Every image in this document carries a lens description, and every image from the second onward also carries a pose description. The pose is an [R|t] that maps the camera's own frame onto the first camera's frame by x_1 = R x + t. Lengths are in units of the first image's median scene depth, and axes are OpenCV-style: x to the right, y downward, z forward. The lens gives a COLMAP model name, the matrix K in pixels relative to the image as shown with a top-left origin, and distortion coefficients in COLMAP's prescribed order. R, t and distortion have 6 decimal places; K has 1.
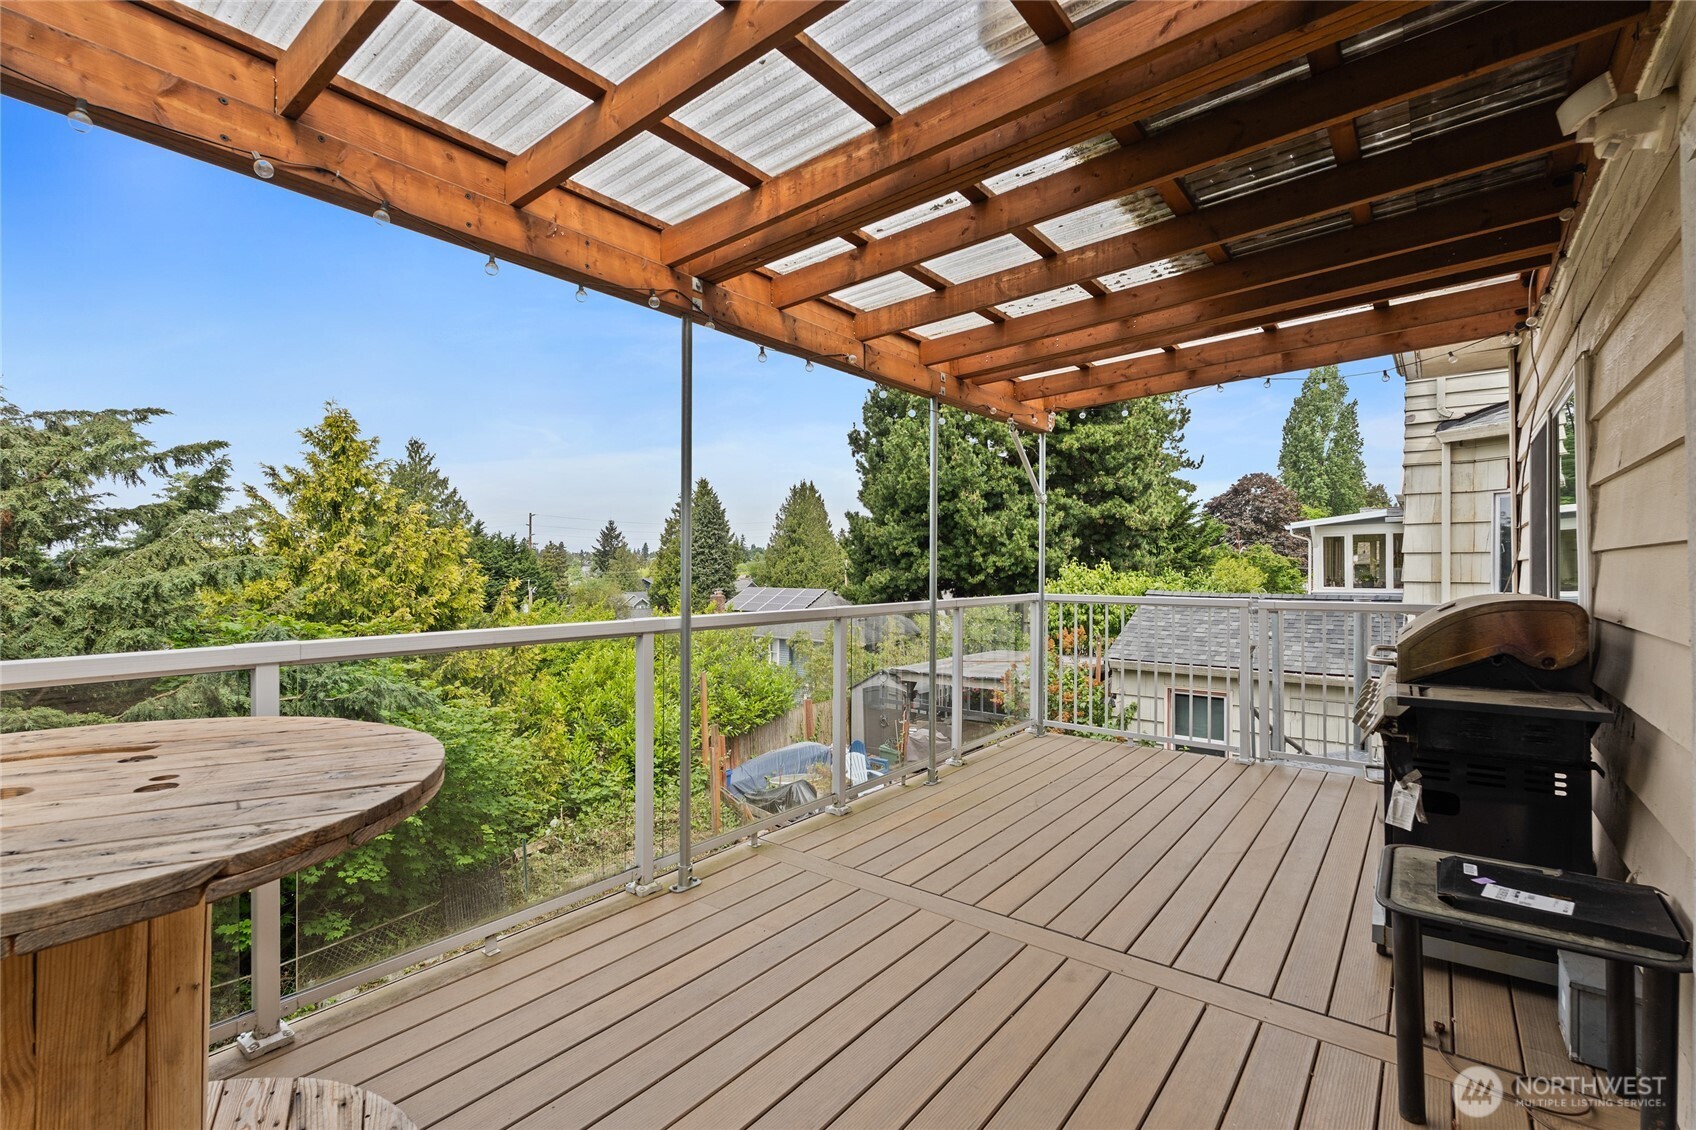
lens RADIAL K [[764.8, 0, 847.9], [0, 764.8, 563.6], [0, 0, 1]] dist [-0.018485, -0.004620]
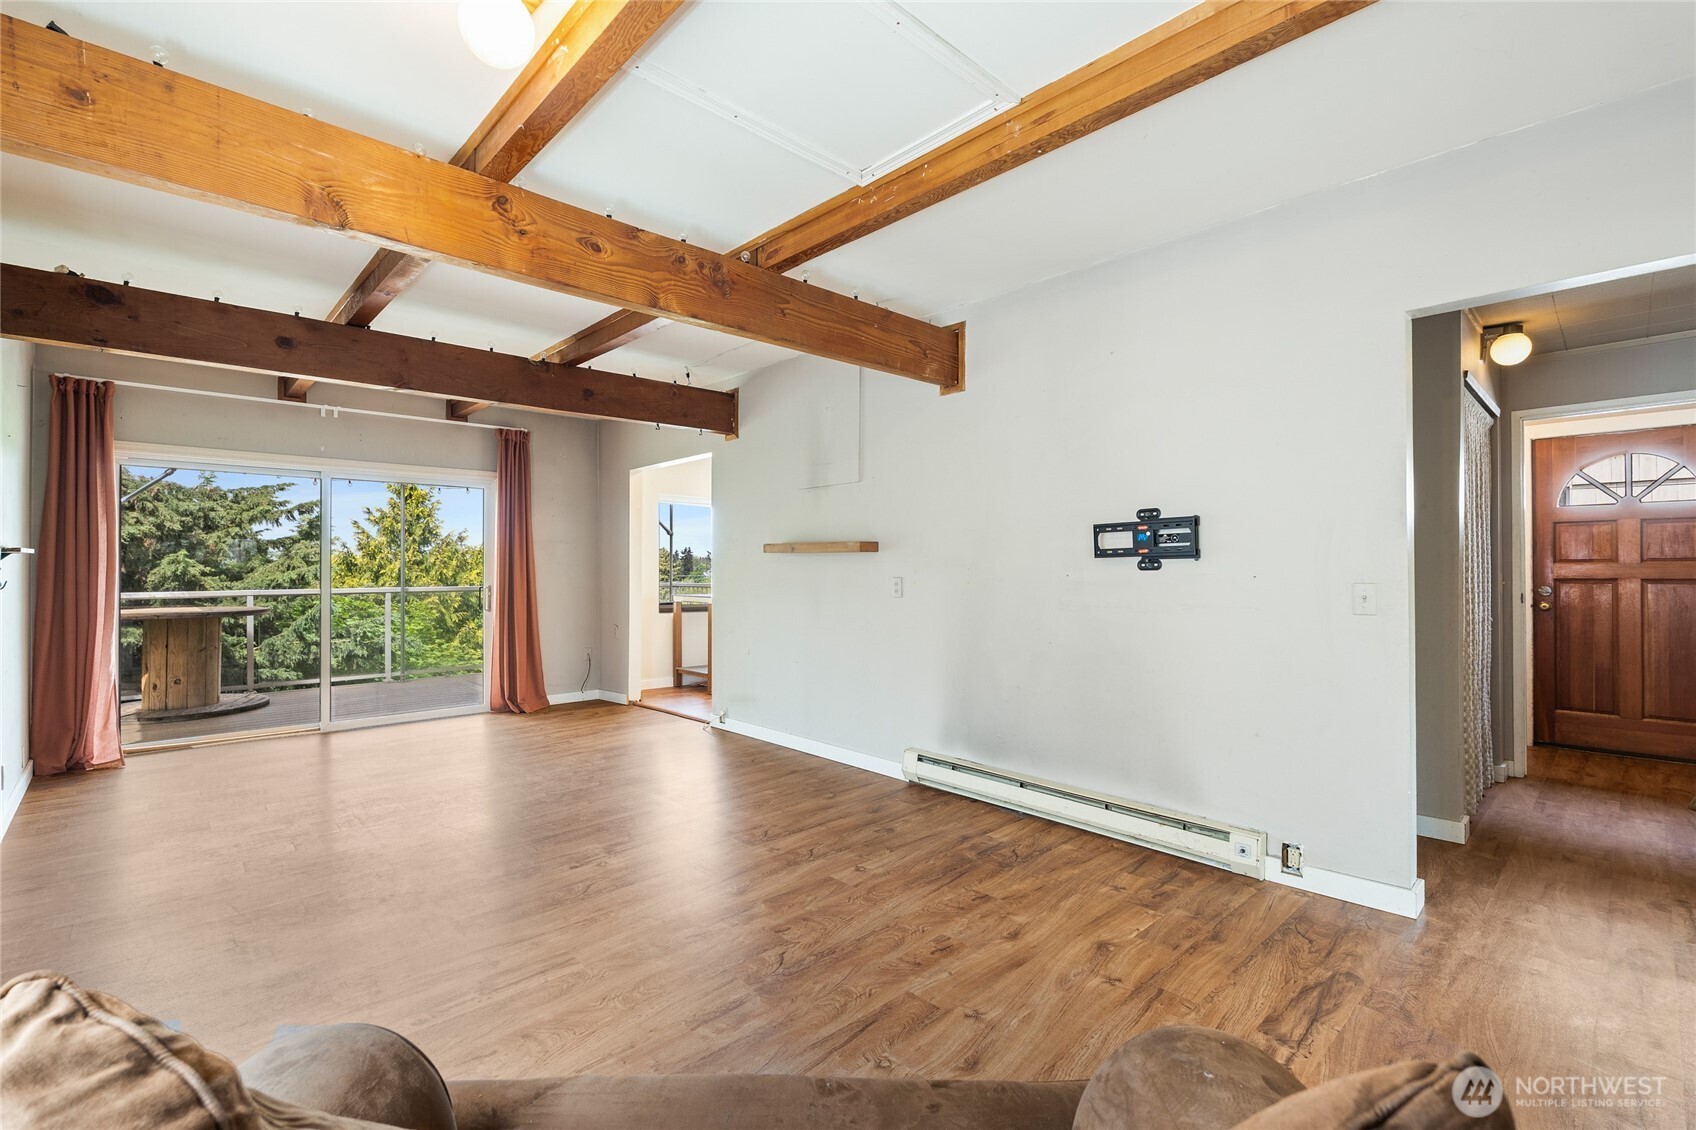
lens RADIAL K [[764.8, 0, 851.6], [0, 764.8, 566.3], [0, 0, 1]] dist [-0.018485, -0.004620]
pose [[0.985719, -0.003845, -0.168355, 0.705965], [0.003876, 0.999992, -0.000147, -0.002310], [0.168354, -0.000507, 0.985726, -0.555648]]
